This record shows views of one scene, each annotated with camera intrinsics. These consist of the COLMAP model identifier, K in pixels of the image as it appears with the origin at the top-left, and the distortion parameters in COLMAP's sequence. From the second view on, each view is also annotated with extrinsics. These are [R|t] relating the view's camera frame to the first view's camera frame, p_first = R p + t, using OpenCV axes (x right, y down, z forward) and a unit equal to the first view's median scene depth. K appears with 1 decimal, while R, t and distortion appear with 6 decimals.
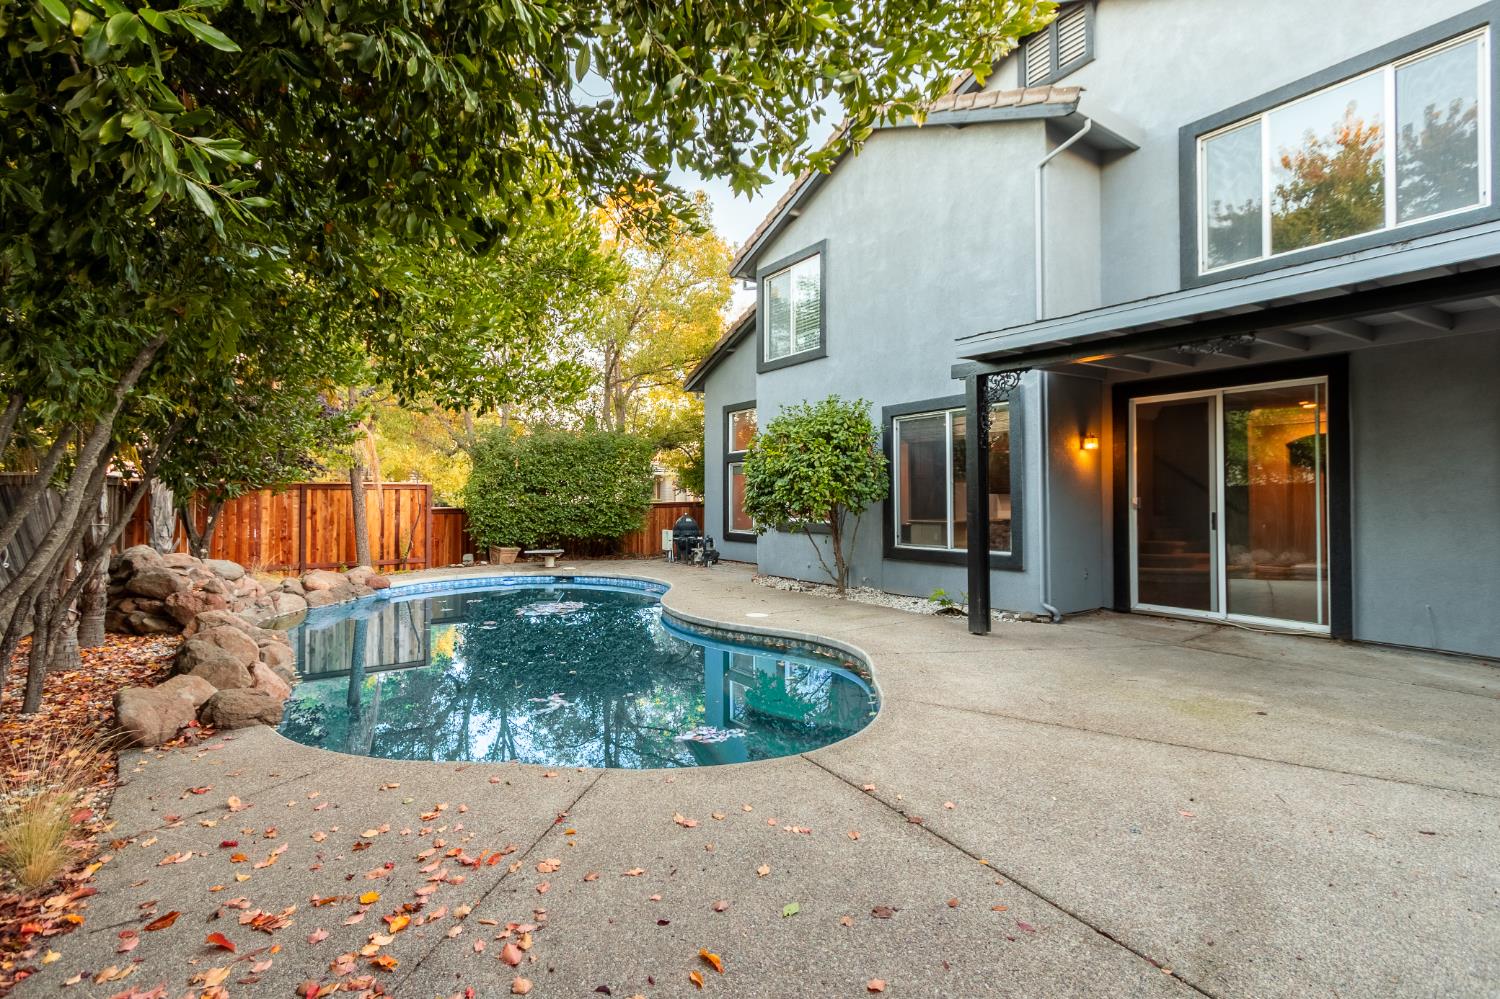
lens RADIAL K [[693.1, 0, 737.1], [0, 693.1, 490.0], [0, 0, 1]] dist [0.006011, 0.000123]
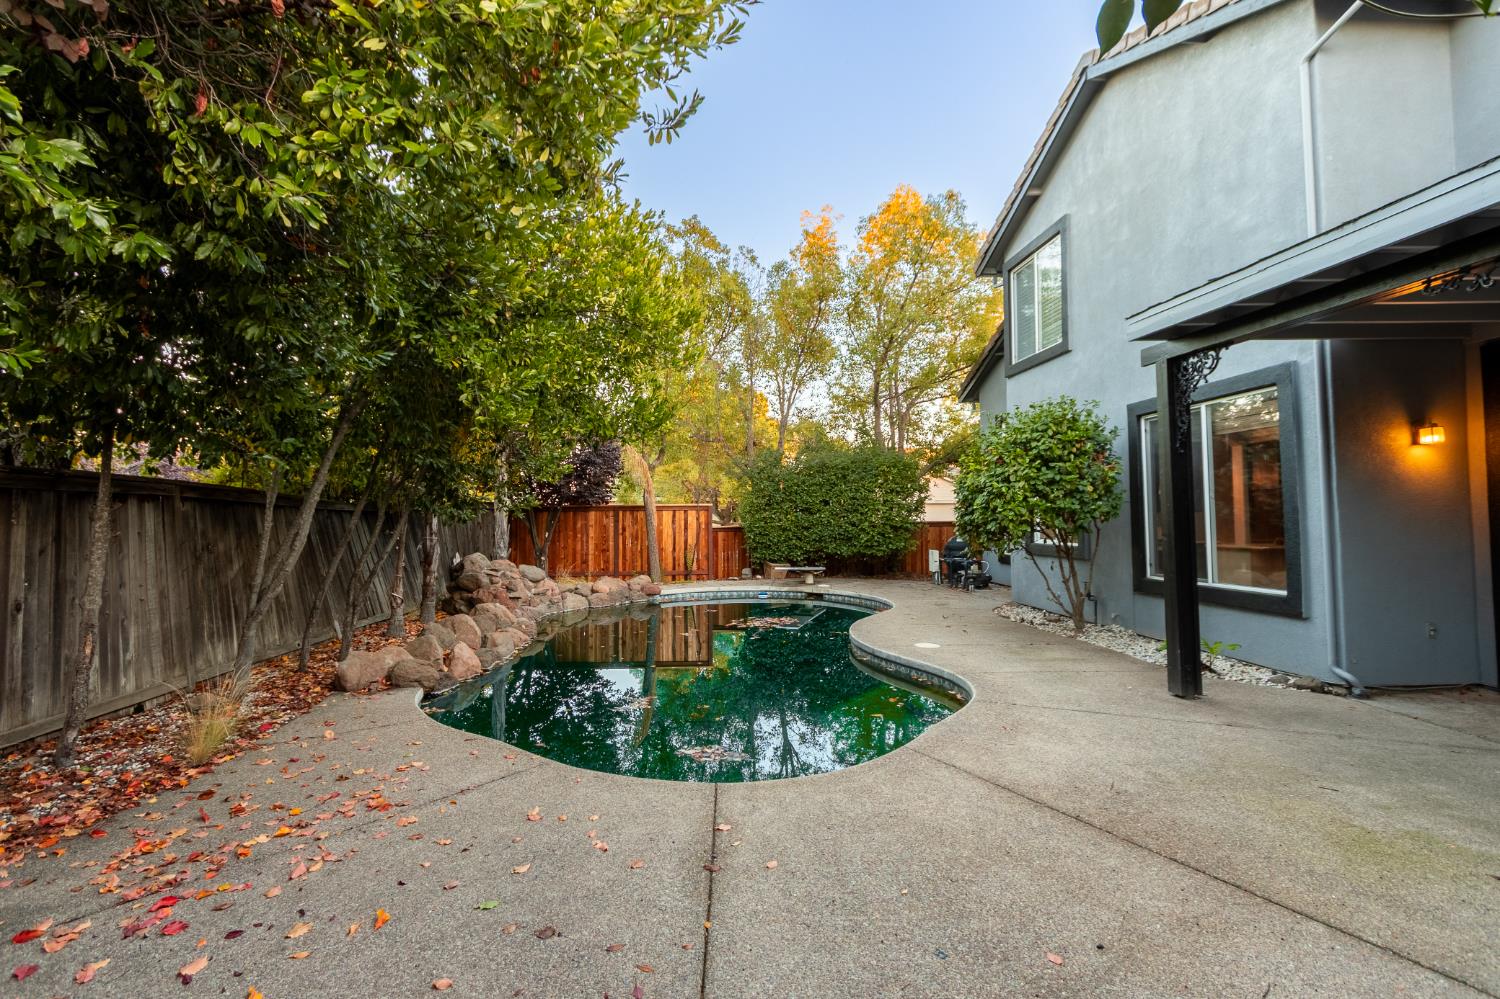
lens RADIAL K [[693.1, 0, 723.9], [0, 693.1, 488.5], [0, 0, 1]] dist [0.006011, 0.000123]
pose [[0.855072, -0.024486, -0.517931, 0.246453], [0.010423, 0.999494, -0.030044, -0.002272], [0.518405, 0.020291, 0.854894, 0.063542]]
